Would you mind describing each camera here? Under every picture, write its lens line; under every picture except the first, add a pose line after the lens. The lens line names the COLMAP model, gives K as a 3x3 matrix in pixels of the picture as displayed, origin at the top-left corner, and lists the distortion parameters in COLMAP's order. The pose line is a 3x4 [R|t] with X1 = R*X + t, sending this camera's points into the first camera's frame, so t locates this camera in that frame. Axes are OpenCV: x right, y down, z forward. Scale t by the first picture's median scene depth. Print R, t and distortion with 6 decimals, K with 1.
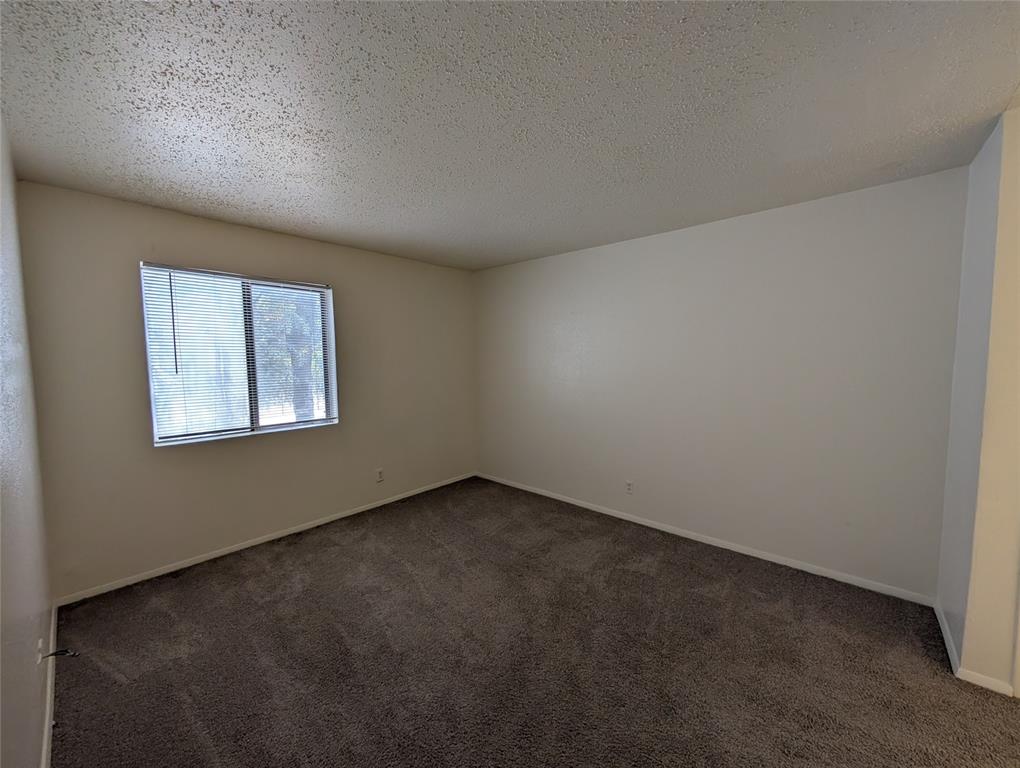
lens RADIAL K [[387.6, 0, 510.0], [0, 387.6, 384.0], [0, 0, 1]] dist [-0.000115, 0.000001]
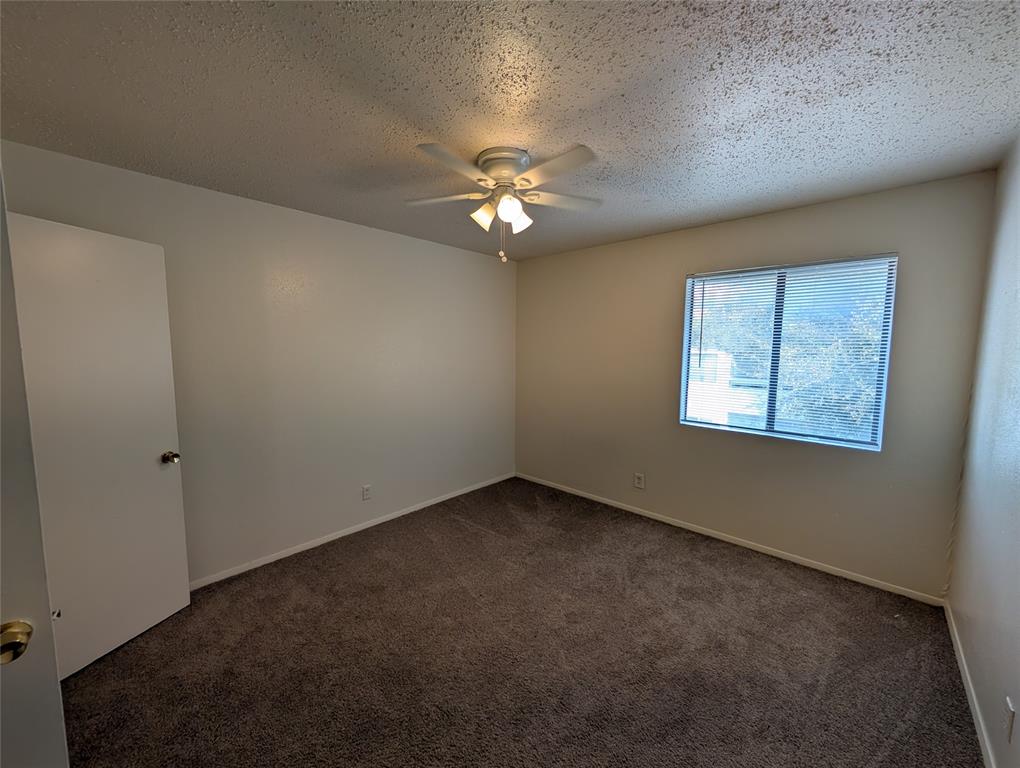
lens RADIAL K [[387.6, 0, 510.0], [0, 387.6, 384.0], [0, 0, 1]] dist [-0.000115, 0.000001]
pose [[-0.020582, 0.088400, -0.995872, 0.315120], [-0.089434, 0.991927, 0.089898, -0.026570], [0.995780, 0.090915, -0.012510, 0.405274]]
